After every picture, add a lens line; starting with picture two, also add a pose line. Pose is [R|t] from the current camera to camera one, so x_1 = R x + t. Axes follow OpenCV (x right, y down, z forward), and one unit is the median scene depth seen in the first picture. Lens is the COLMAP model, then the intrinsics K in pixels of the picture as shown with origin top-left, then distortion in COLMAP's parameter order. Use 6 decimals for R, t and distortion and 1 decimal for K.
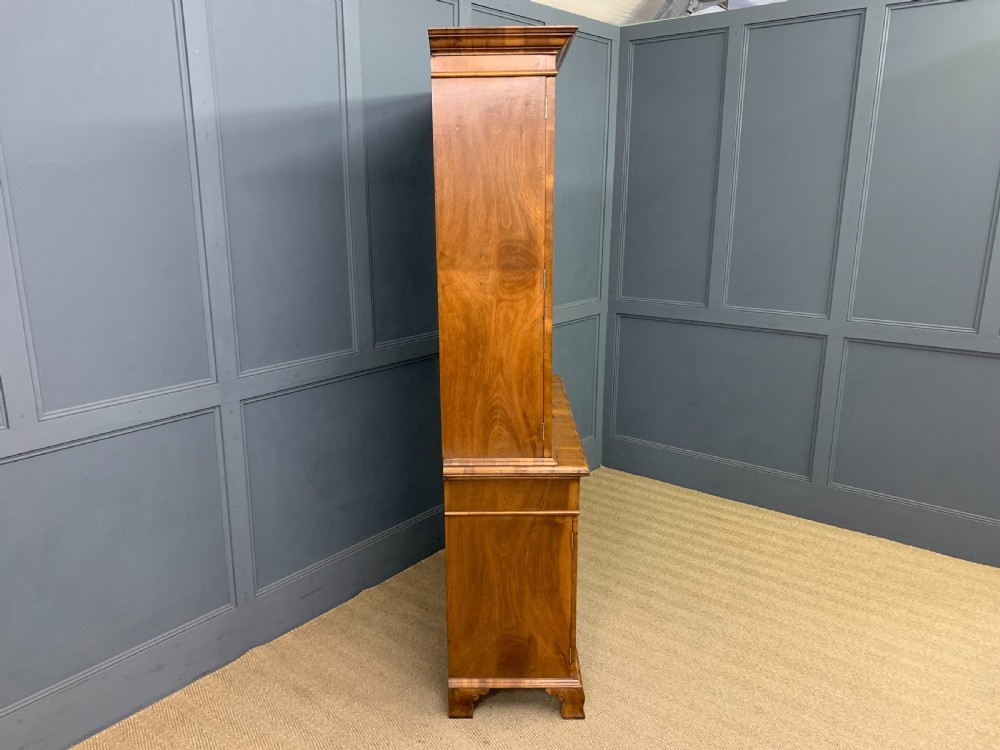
lens RADIAL K [[769.7, 0, 490.3], [0, 769.7, 378.9], [0, 0, 1]] dist [0.063356, -0.063160]
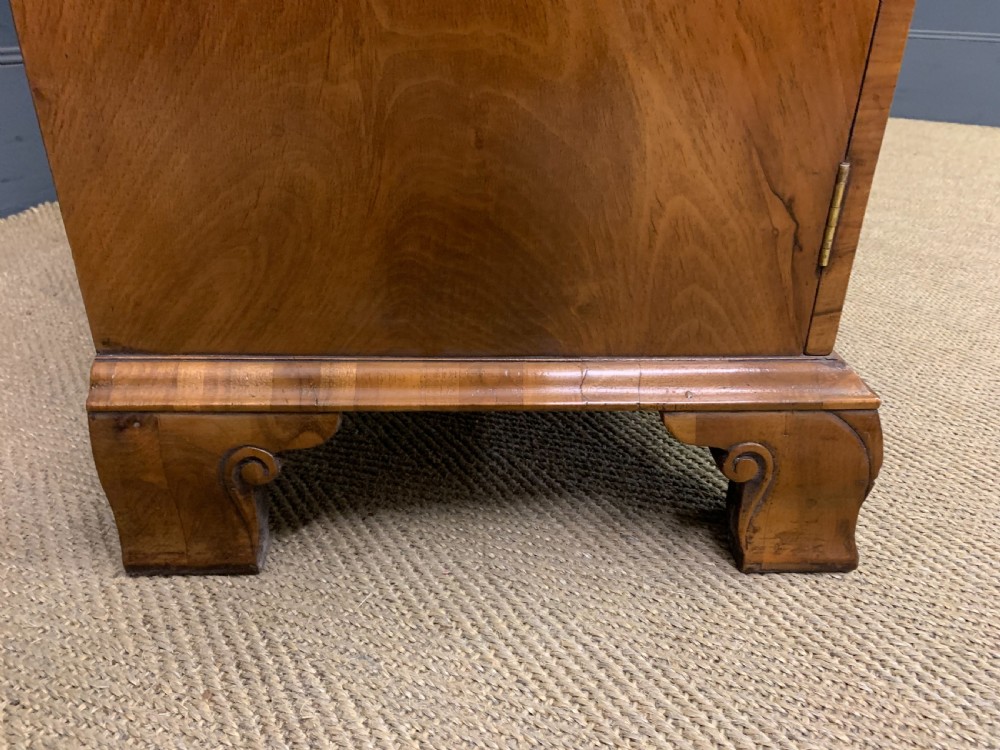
lens RADIAL K [[769.7, 0, 499.9], [0, 769.7, 375.7], [0, 0, 1]] dist [0.063356, -0.063160]
pose [[0.999133, 0.002992, 0.041536, 0.028180], [-0.011556, 0.978161, 0.207529, 0.364719], [-0.040008, -0.207829, 0.977347, 0.857222]]
